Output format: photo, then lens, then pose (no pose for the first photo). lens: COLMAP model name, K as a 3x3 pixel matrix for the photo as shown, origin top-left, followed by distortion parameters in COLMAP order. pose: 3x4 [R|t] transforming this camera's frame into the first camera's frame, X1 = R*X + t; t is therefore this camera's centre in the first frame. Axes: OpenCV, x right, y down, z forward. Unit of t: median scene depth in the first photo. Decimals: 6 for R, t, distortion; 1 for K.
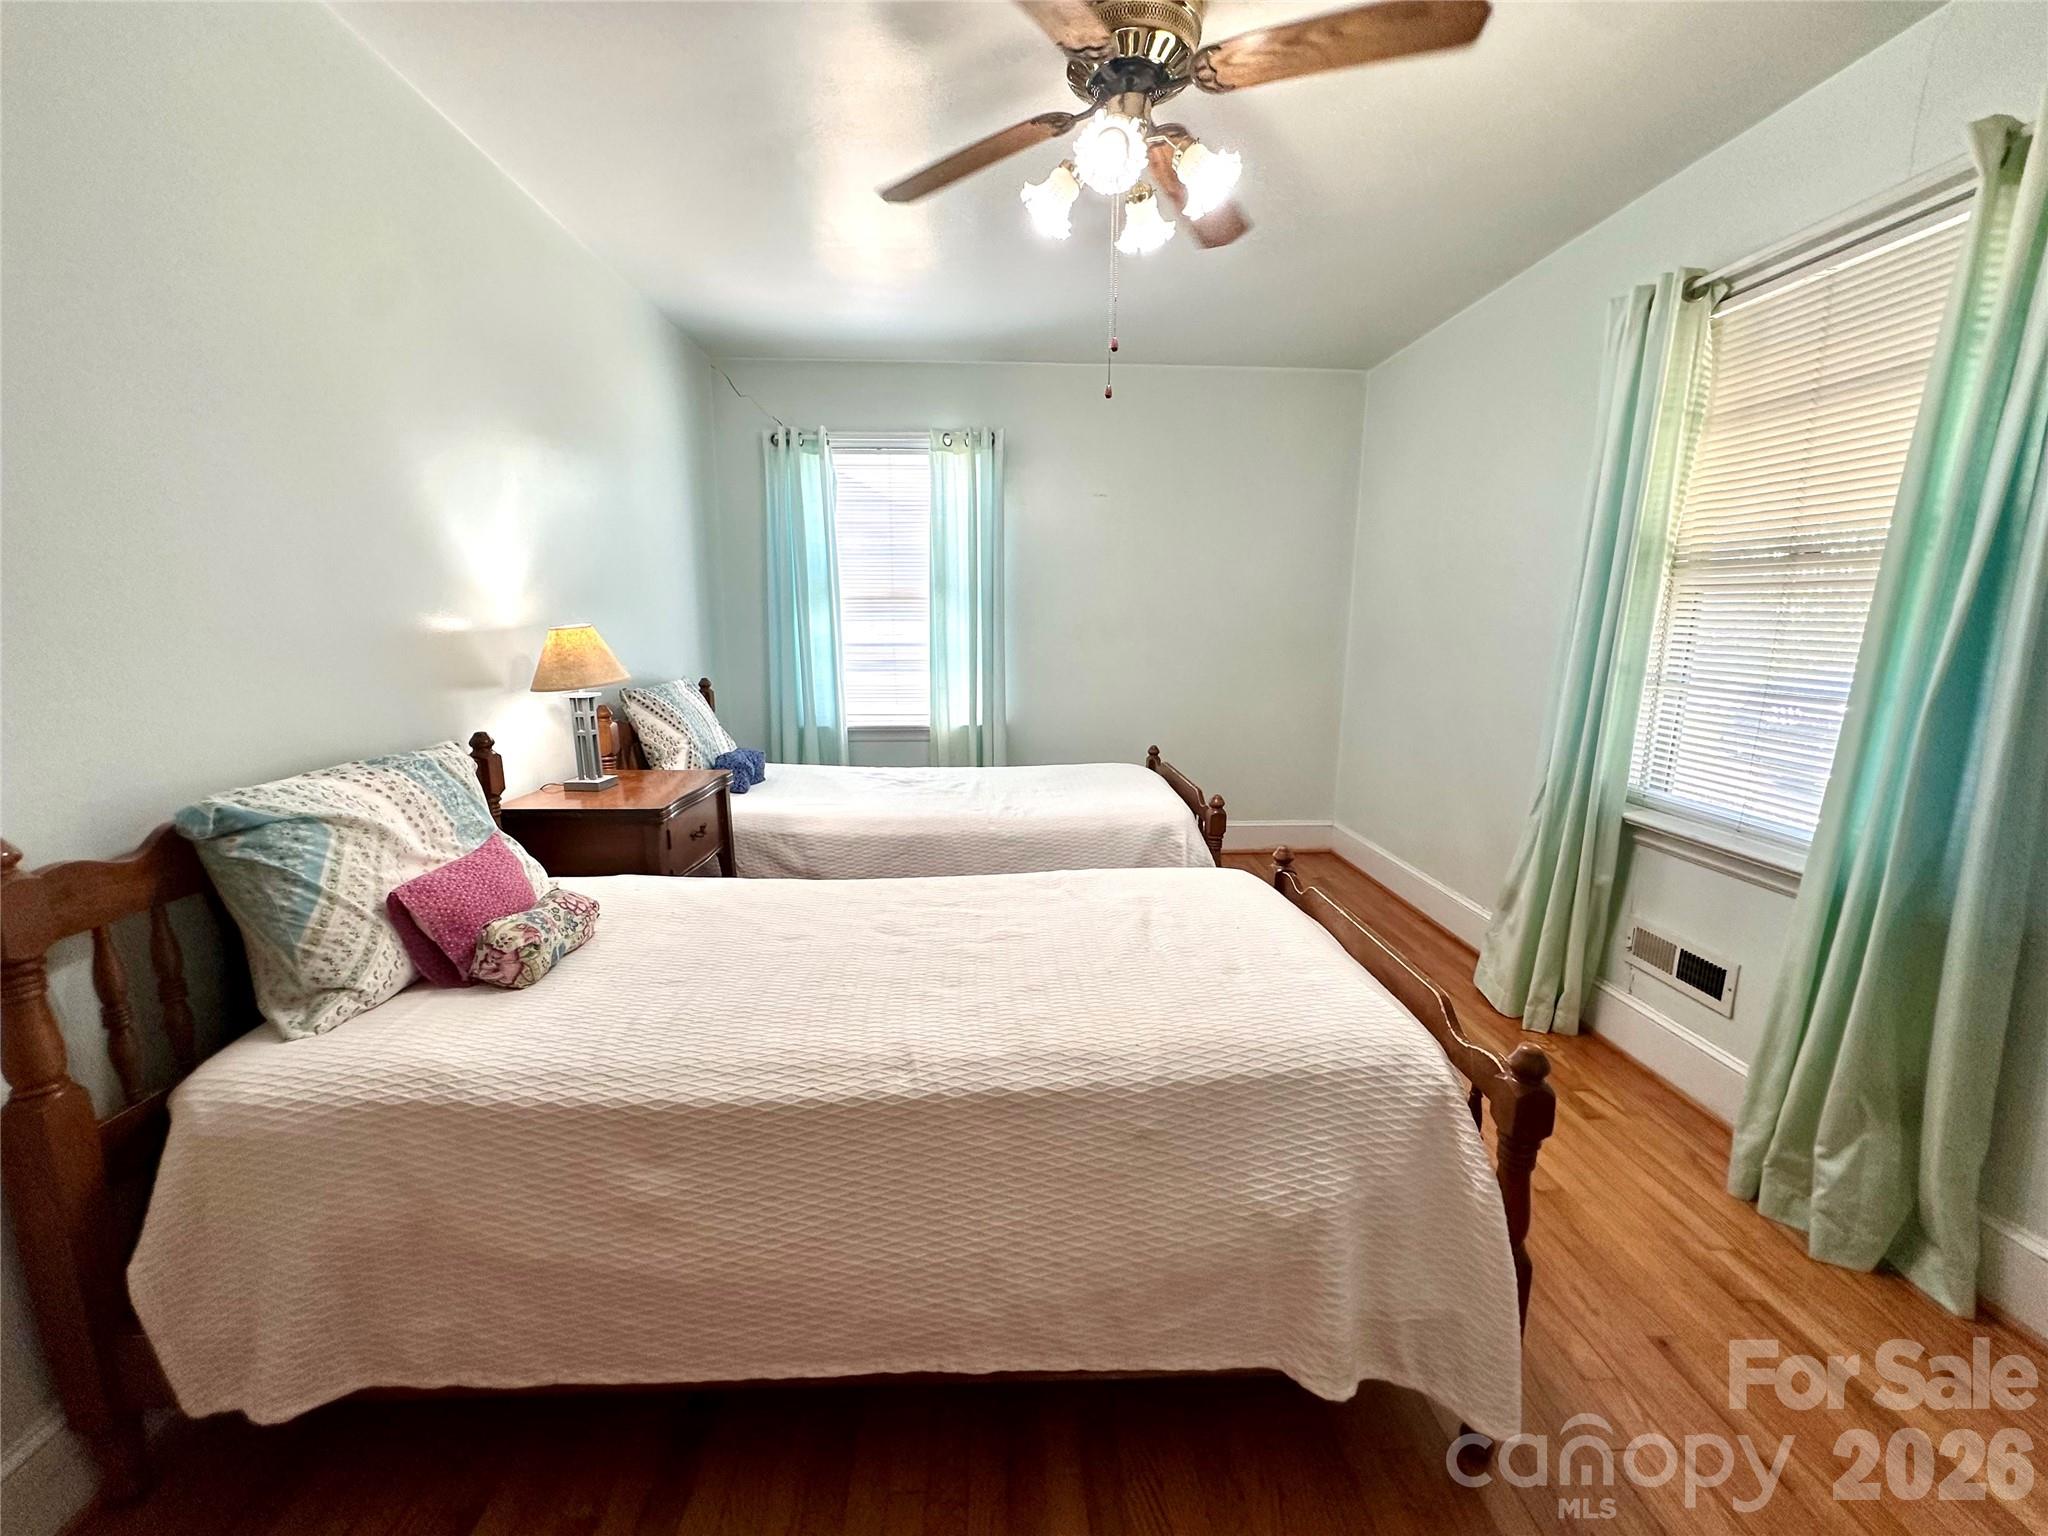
lens RADIAL K [[816.2, 0, 1023.2], [0, 816.2, 767.2], [0, 0, 1]] dist [-0.002250, 0.000255]
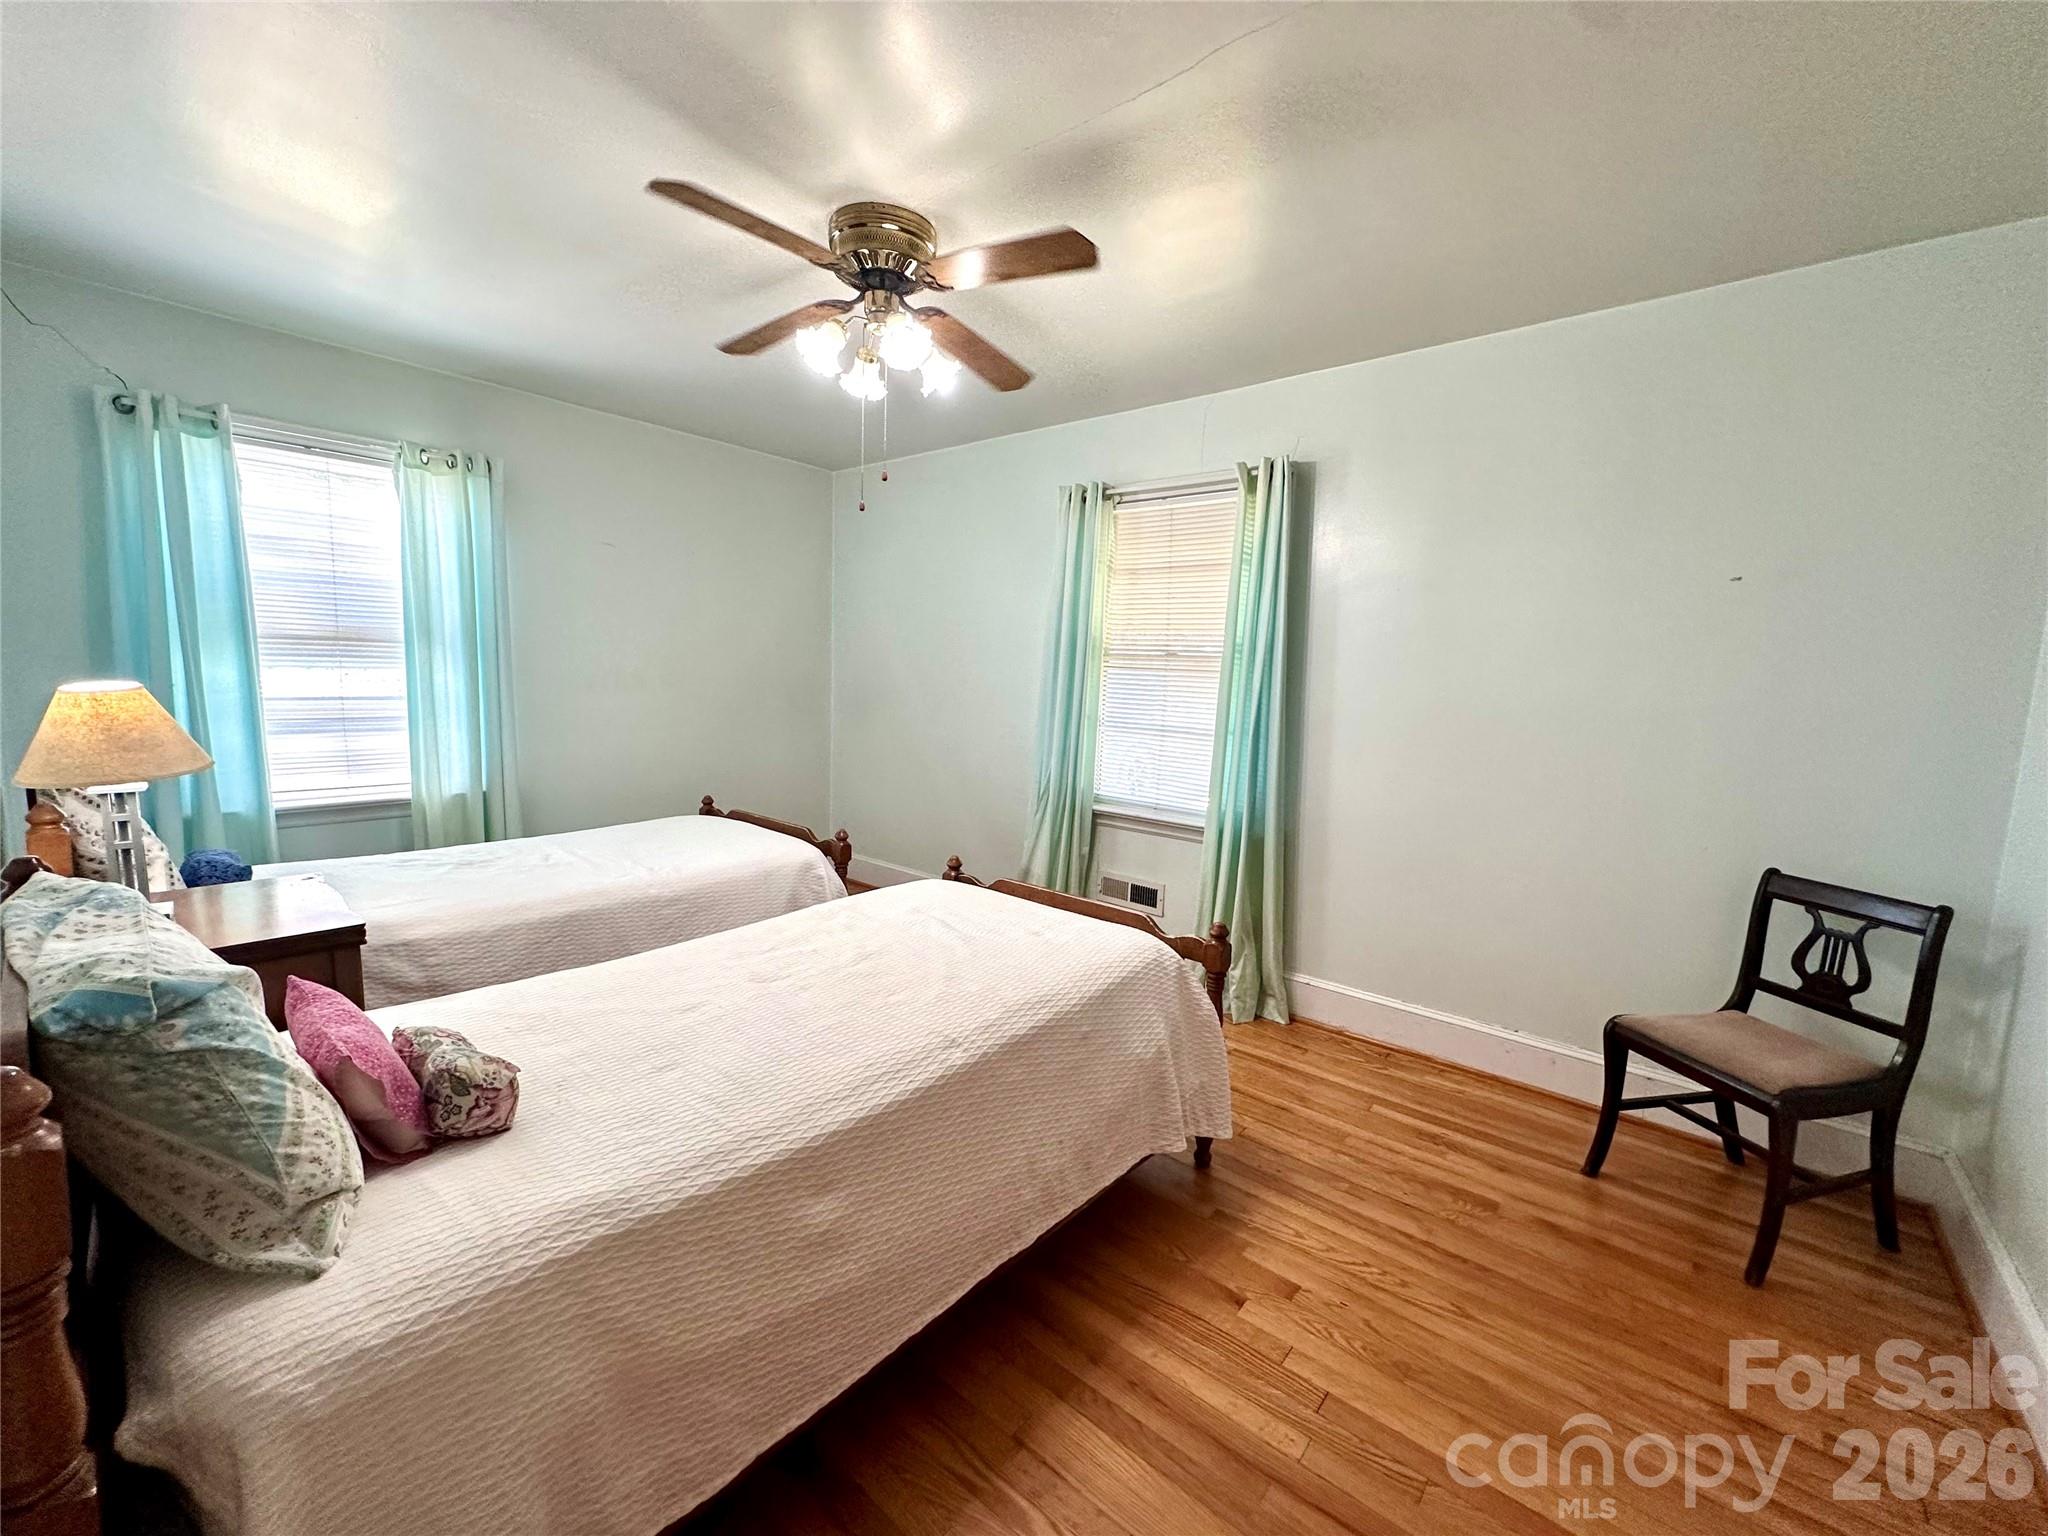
lens RADIAL K [[816.2, 0, 1023.2], [0, 816.2, 767.2], [0, 0, 1]] dist [-0.002250, 0.000255]
pose [[0.679976, -0.066137, 0.730246, -0.578182], [0.102316, 0.994738, -0.005181, -0.029119], [-0.726061, 0.078239, 0.683165, 0.003851]]
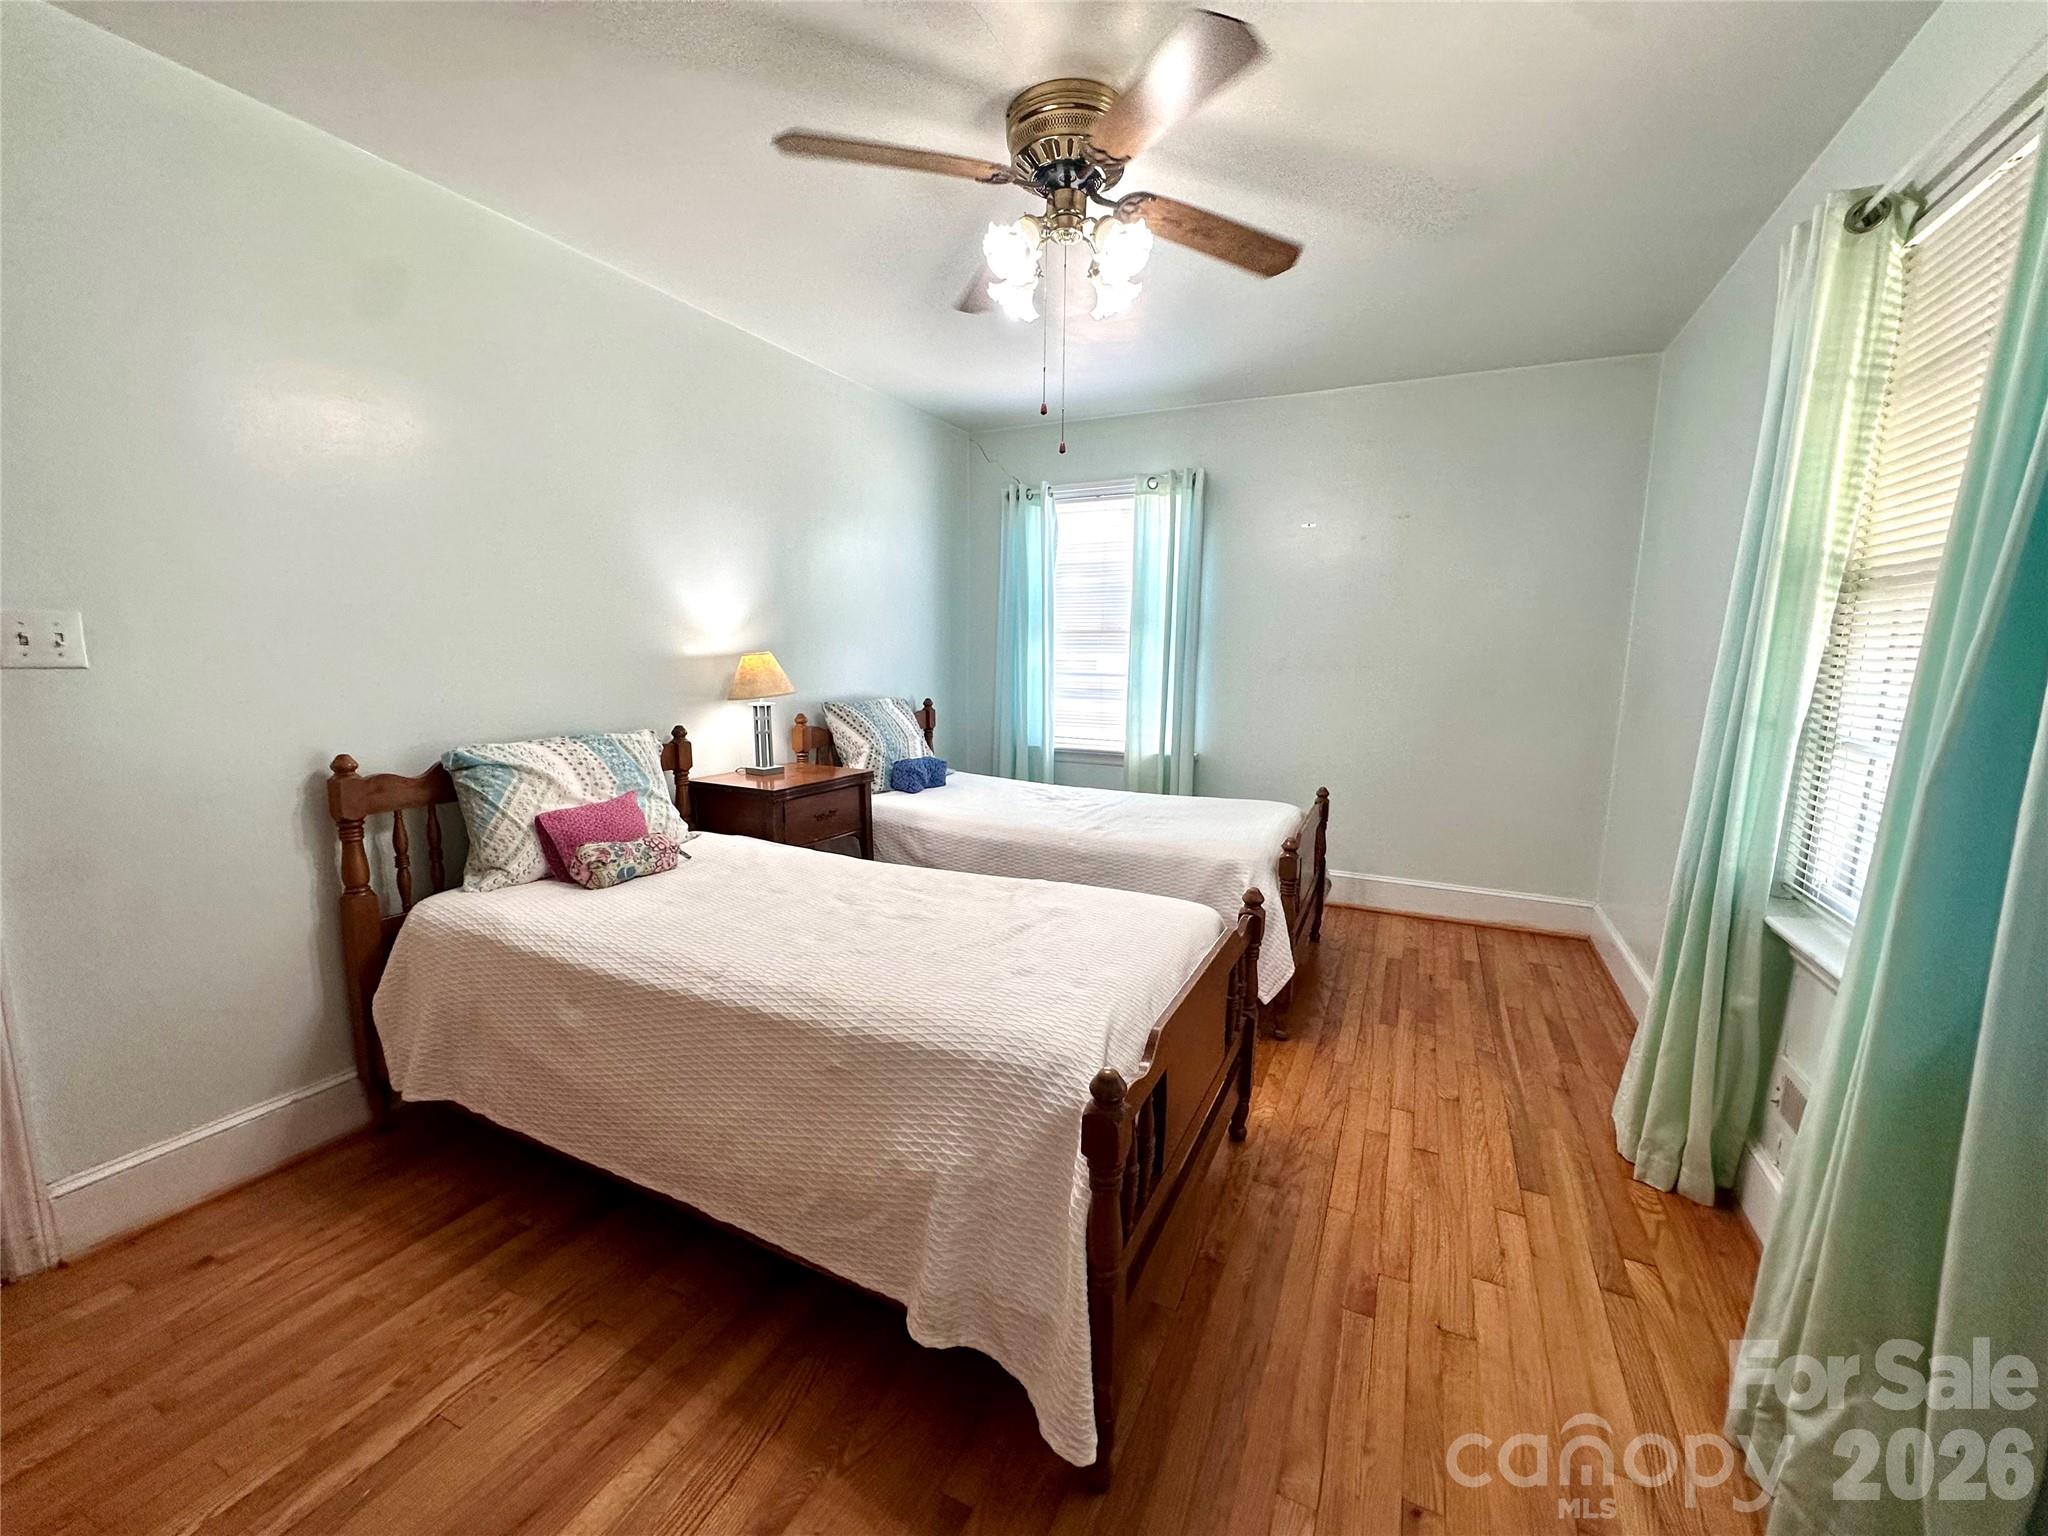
lens RADIAL K [[816.2, 0, 1023.2], [0, 816.2, 767.2], [0, 0, 1]] dist [-0.002250, 0.000255]
pose [[0.877407, 0.075533, -0.473763, 0.540518], [-0.094003, 0.995453, -0.015386, -0.004714], [0.470447, 0.058035, 0.880518, 0.018689]]
